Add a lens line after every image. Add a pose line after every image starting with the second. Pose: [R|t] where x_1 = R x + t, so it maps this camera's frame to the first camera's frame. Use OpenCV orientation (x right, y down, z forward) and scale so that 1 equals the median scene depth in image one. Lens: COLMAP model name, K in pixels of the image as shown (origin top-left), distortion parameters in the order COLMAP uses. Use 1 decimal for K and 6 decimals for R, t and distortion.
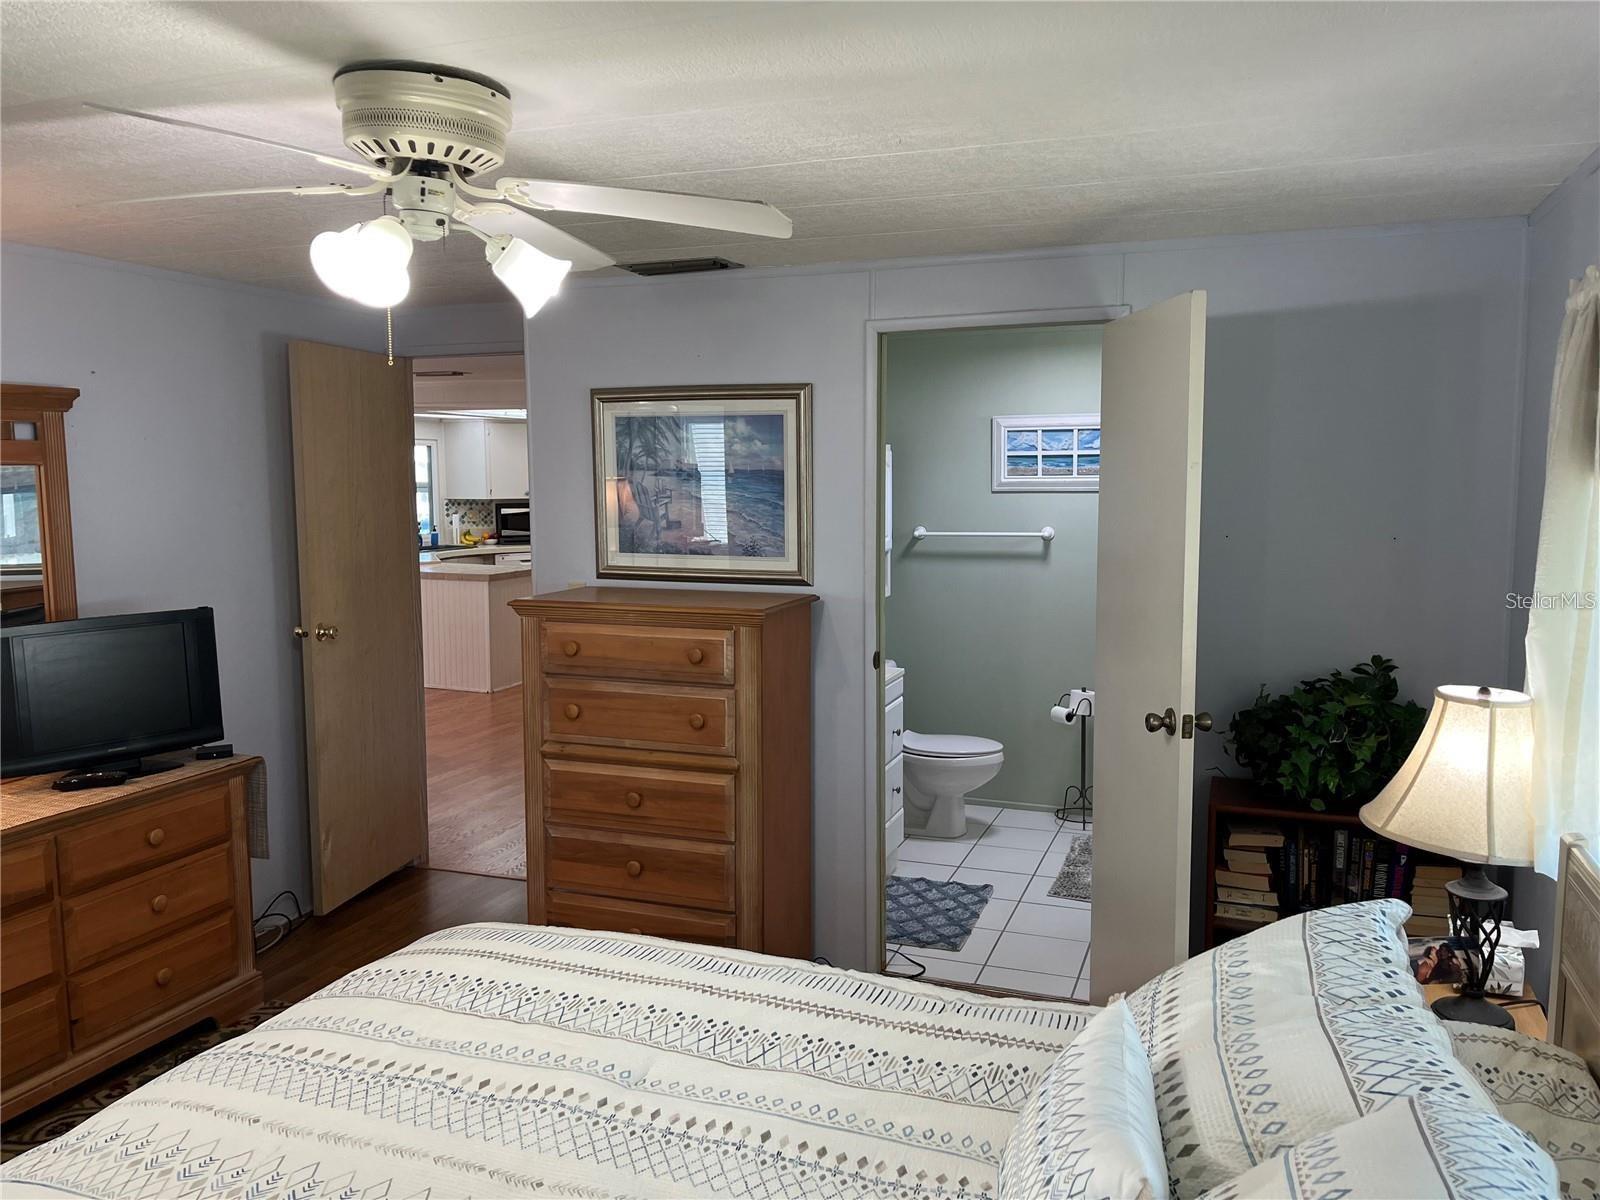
lens RADIAL K [[1216.8, 0, 795.4], [0, 1216.8, 596.5], [0, 0, 1]] dist [0.076047, -0.093328]
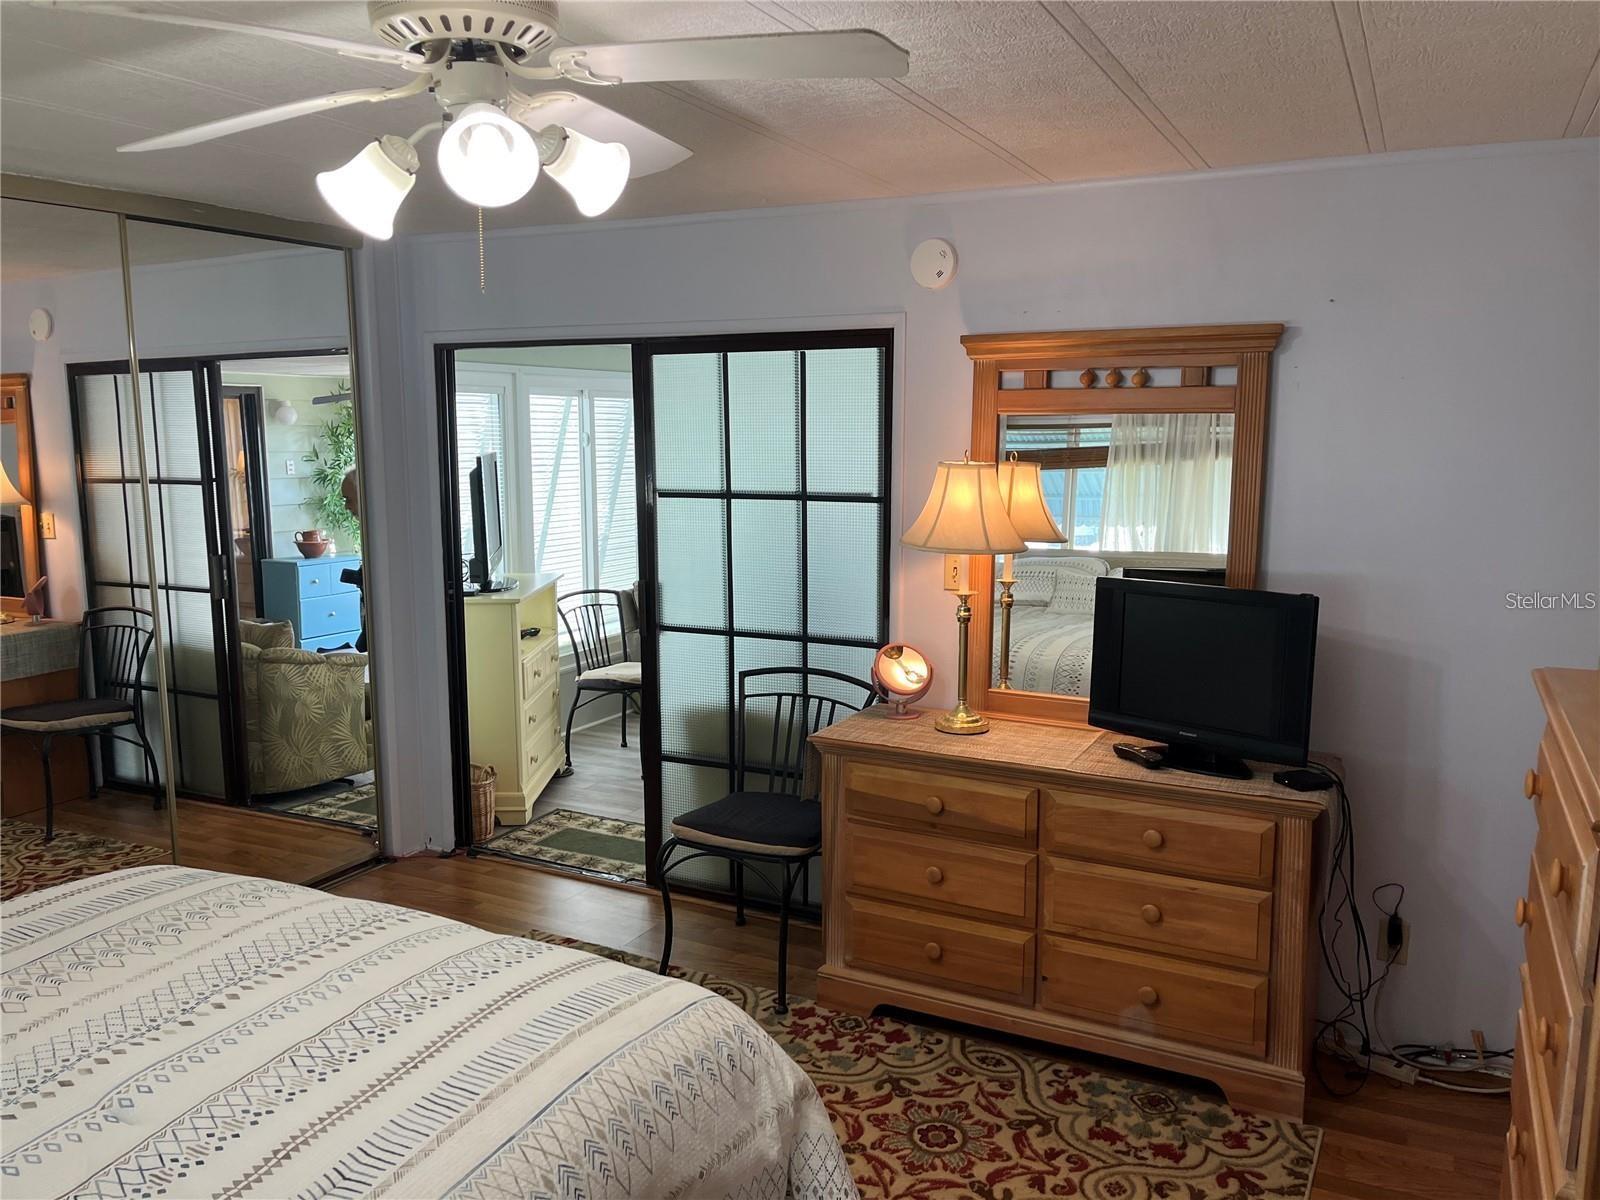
lens RADIAL K [[1216.8, 0, 795.4], [0, 1216.8, 596.5], [0, 0, 1]] dist [0.076047, -0.093328]
pose [[-0.094760, 0.147542, -0.984506, 0.551028], [-0.104593, 0.982007, 0.157234, -0.139147], [0.989990, 0.117872, -0.077623, 1.282329]]
